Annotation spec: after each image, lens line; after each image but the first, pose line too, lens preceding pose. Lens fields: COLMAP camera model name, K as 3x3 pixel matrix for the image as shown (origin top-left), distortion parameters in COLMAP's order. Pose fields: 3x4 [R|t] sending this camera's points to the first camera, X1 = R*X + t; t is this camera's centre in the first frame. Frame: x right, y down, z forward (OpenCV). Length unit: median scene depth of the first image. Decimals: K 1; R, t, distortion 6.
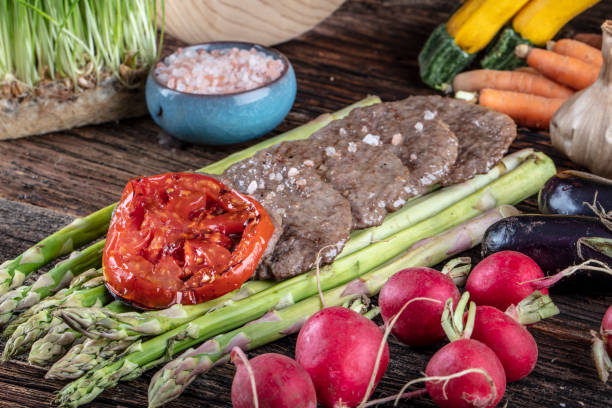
lens RADIAL K [[2602.5, 0, 272.7], [0, 2602.5, 175.1], [0, 0, 1]] dist [0.324127, 0.000000]
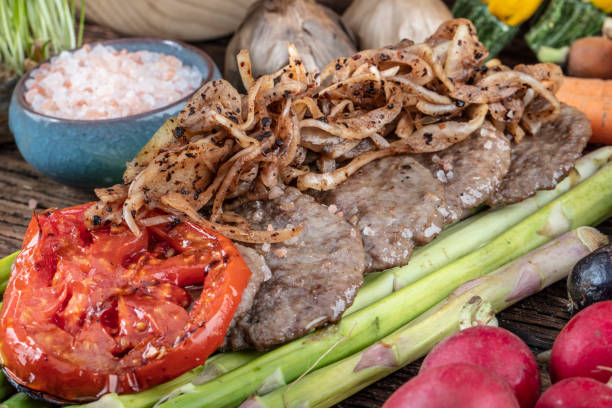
lens RADIAL K [[2602.5, 0, 276.8], [0, 2602.5, 206.4], [0, 0, 1]] dist [0.324127, 0.000000]
pose [[0.998874, -0.045866, 0.012105, -0.000071], [0.046055, 0.998814, -0.015815, 0.013681], [-0.011366, 0.016355, 0.999802, 0.318770]]
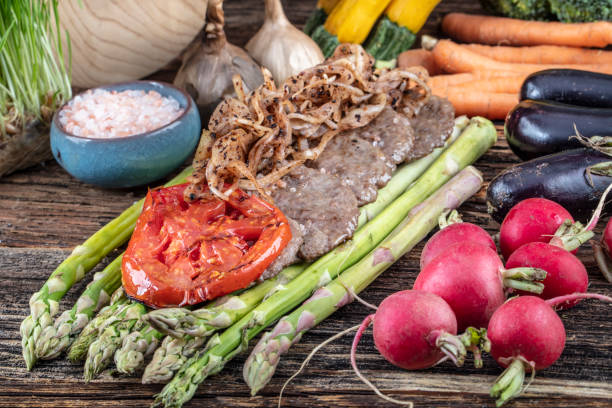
lens RADIAL K [[2602.5, 0, 307.0], [0, 2602.5, 201.9], [0, 0, 1]] dist [0.324127, 0.000000]
pose [[0.951233, -0.164176, 0.261155, -0.256808], [0.176203, 0.984081, -0.023157, 0.039570], [-0.253196, 0.068044, 0.965019, 0.004042]]
